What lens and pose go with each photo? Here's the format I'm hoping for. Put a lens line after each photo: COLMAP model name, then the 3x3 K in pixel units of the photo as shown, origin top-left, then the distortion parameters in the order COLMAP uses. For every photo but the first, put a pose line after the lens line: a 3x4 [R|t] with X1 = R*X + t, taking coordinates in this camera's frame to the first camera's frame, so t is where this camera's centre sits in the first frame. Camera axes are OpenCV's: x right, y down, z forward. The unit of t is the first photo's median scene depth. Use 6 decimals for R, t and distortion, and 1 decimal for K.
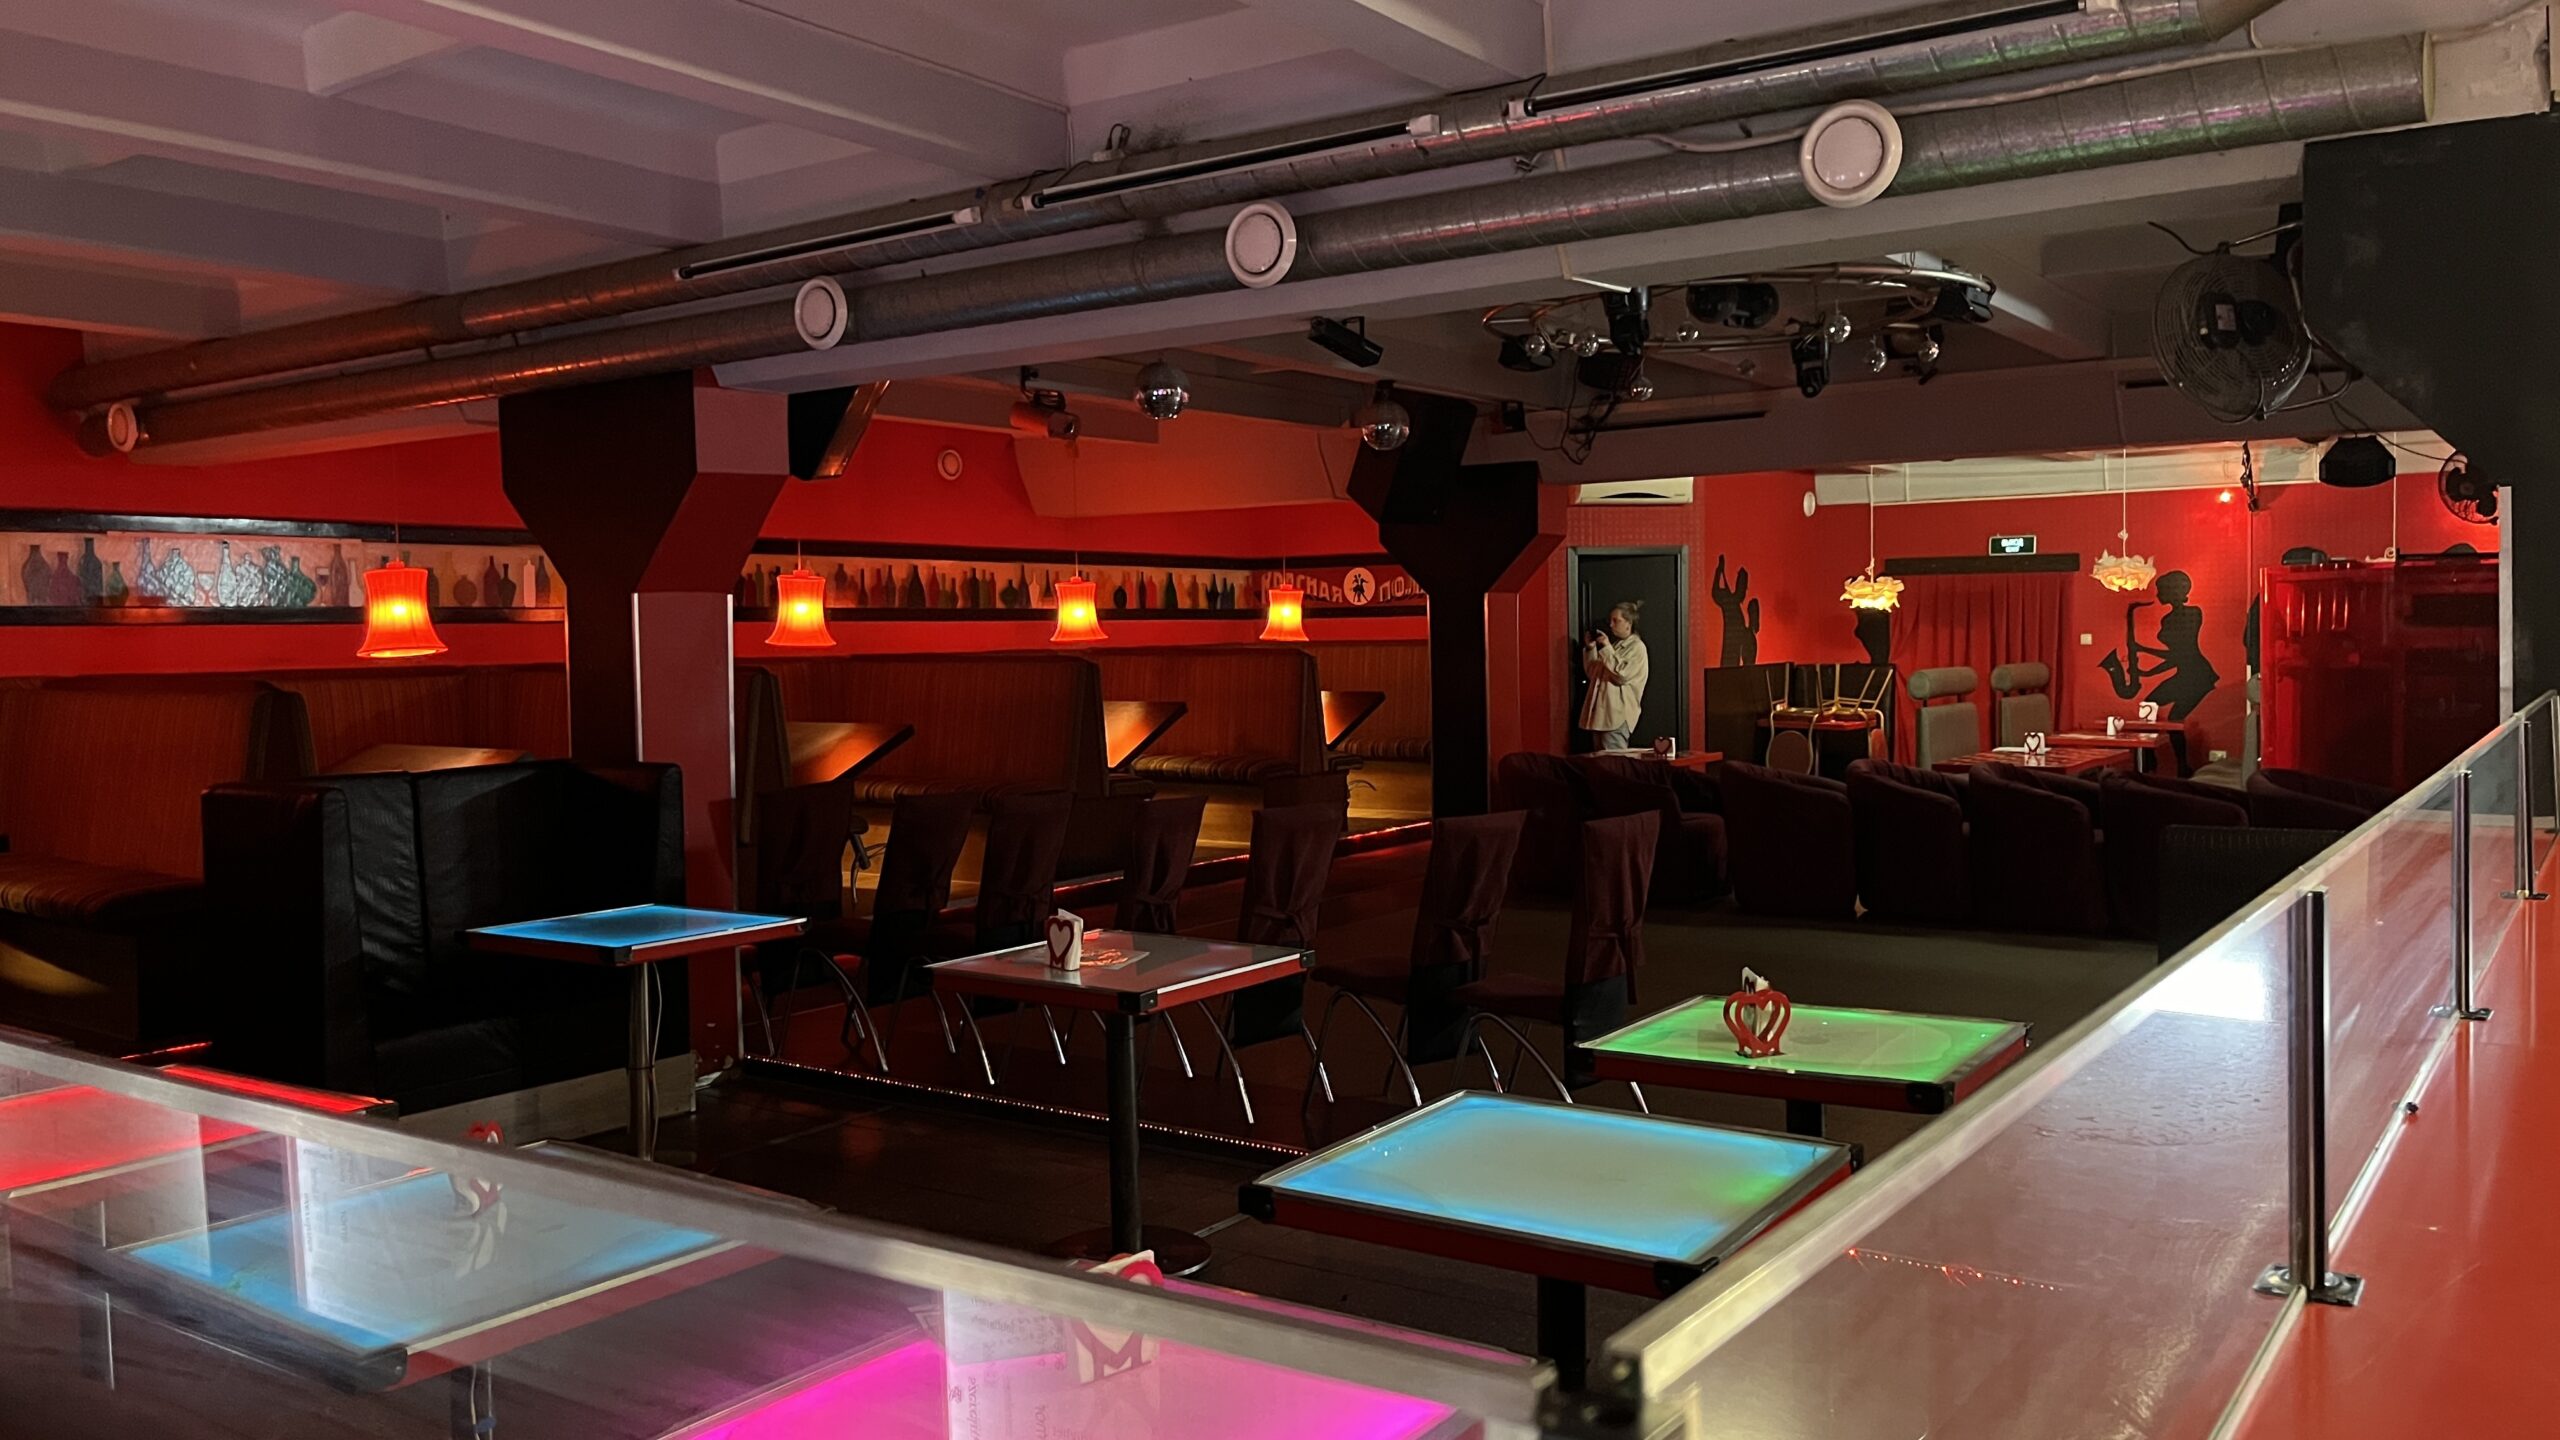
lens RADIAL K [[1935.3, 0, 1305.2], [0, 1935.3, 703.5], [0, 0, 1]] dist [0.071073, -0.093282]
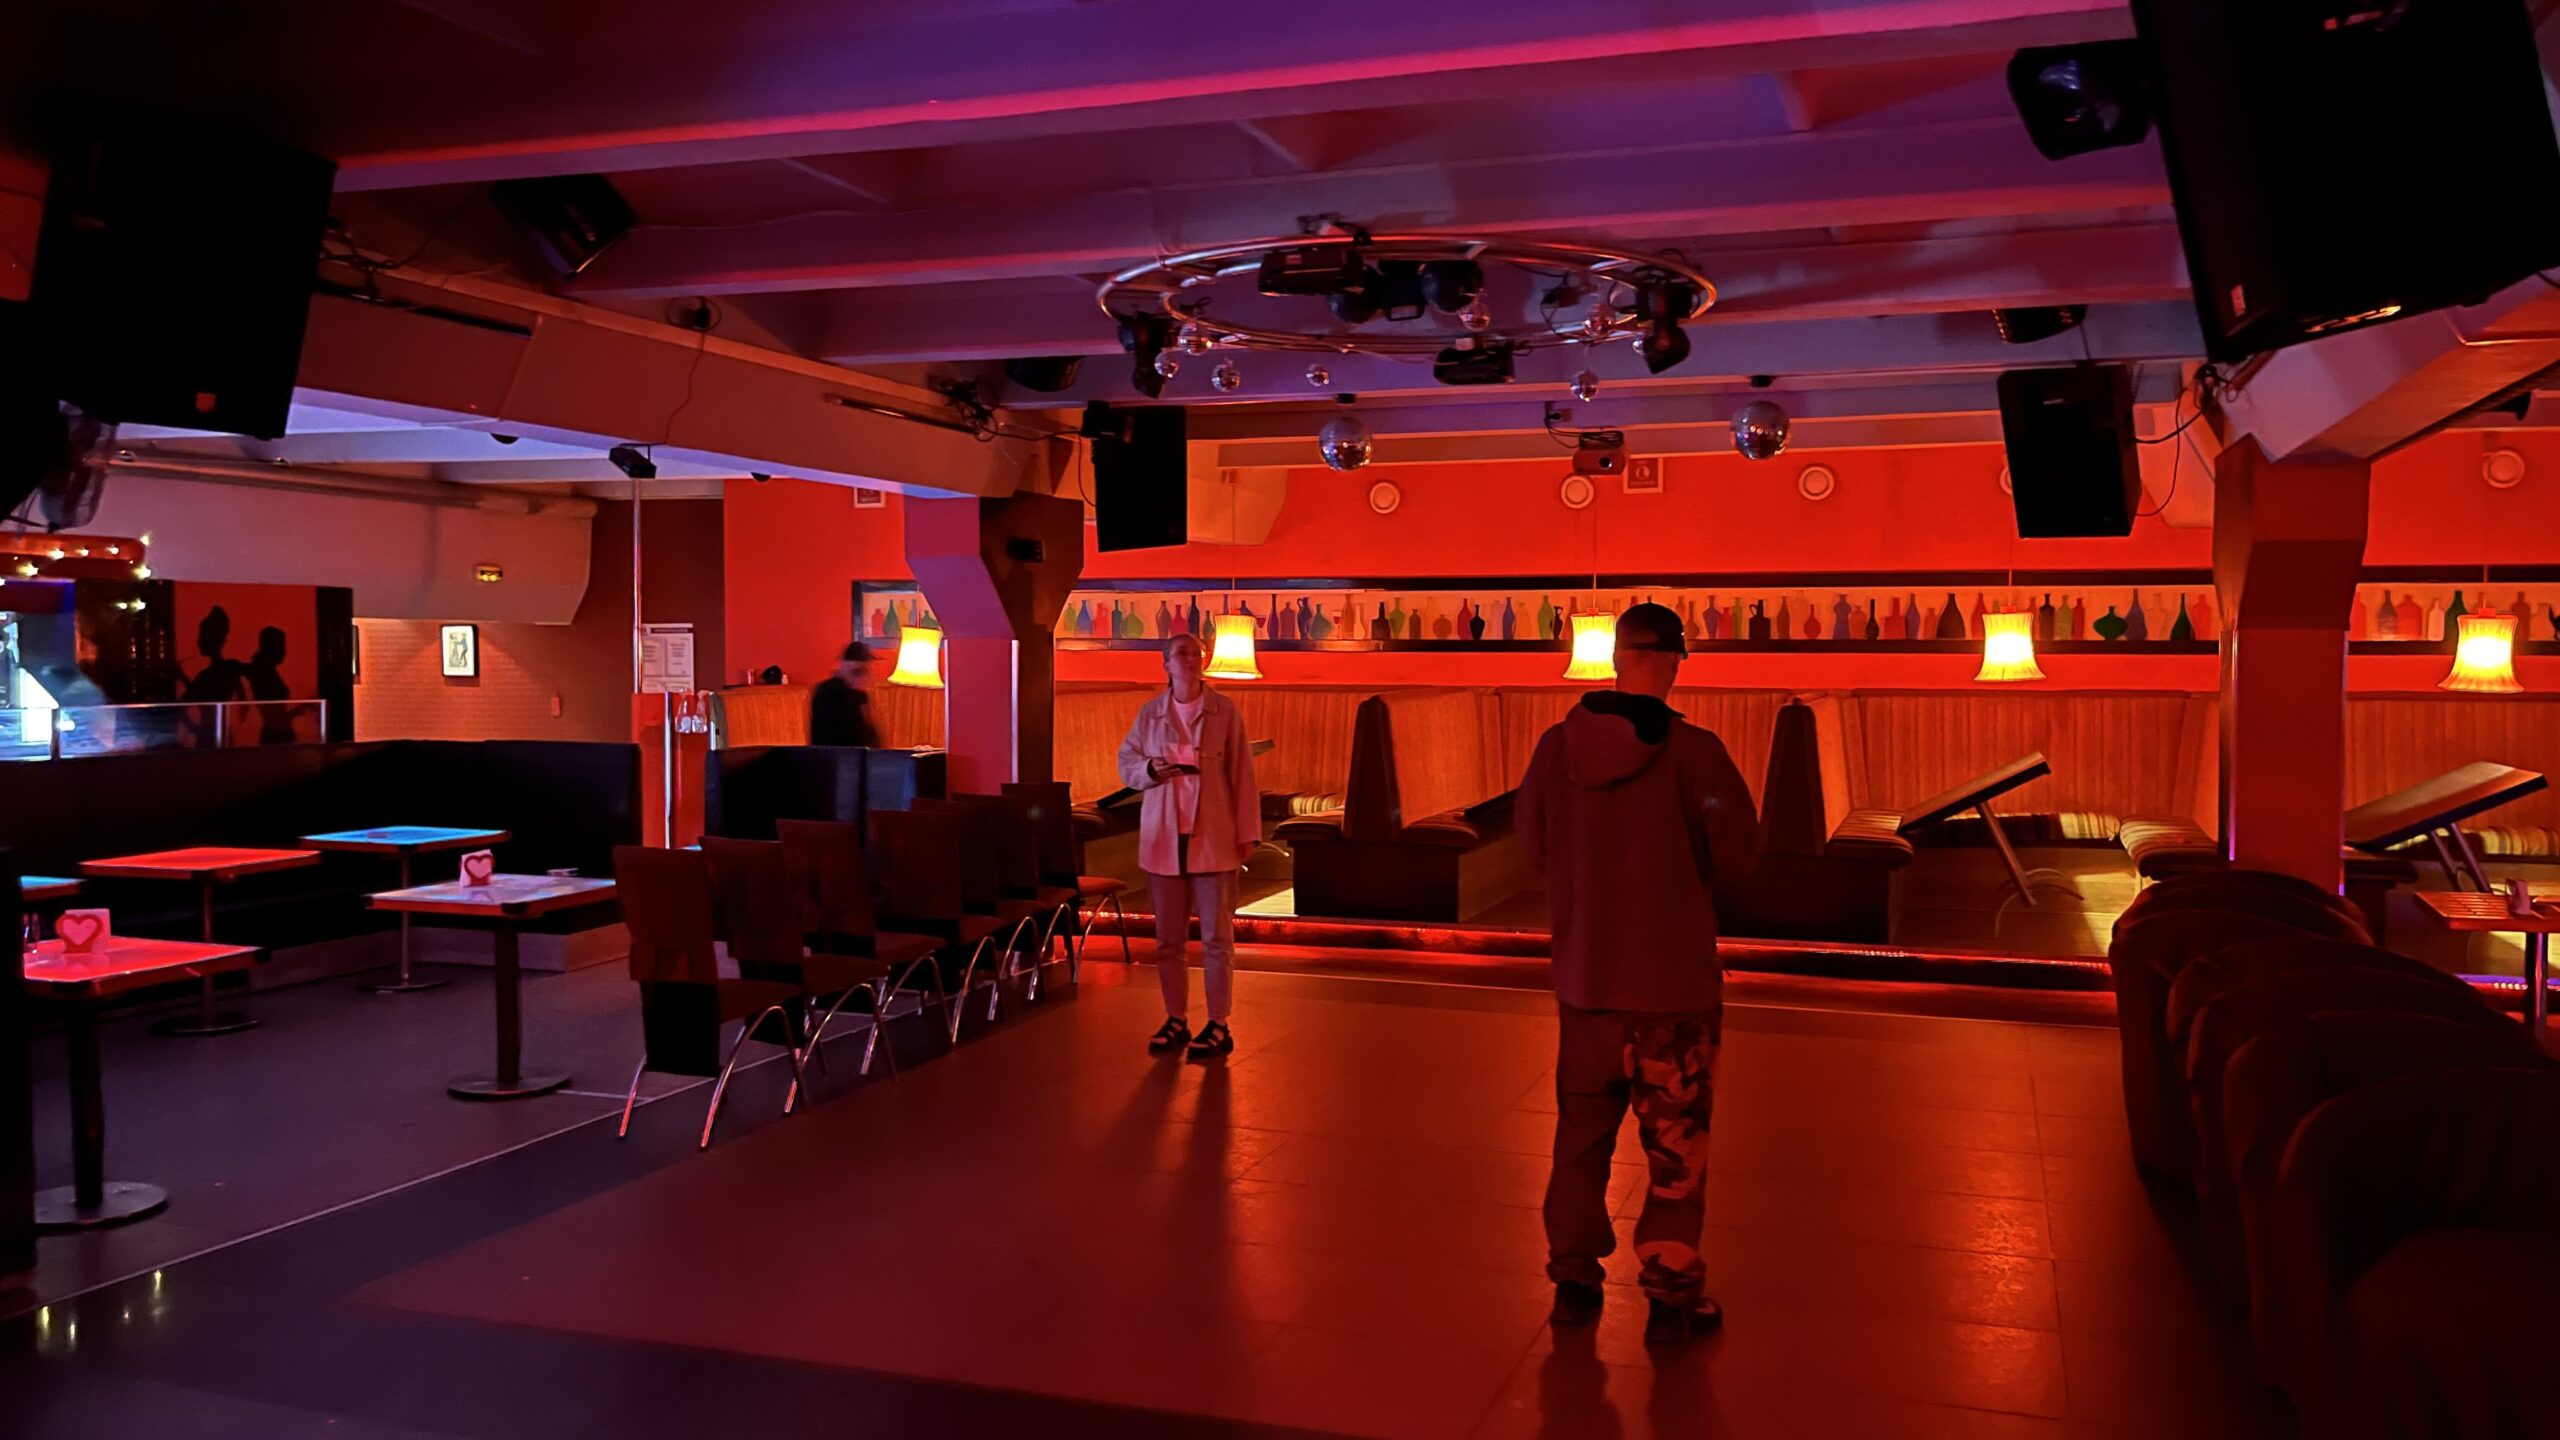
lens RADIAL K [[1935.3, 0, 1290.1], [0, 1935.3, 722.3], [0, 0, 1]] dist [0.071073, -0.093282]
pose [[0.307995, 0.036445, -0.950690, 1.668280], [-0.048982, 0.998548, 0.022412, -0.049957], [0.950126, 0.039664, 0.309333, 1.297203]]
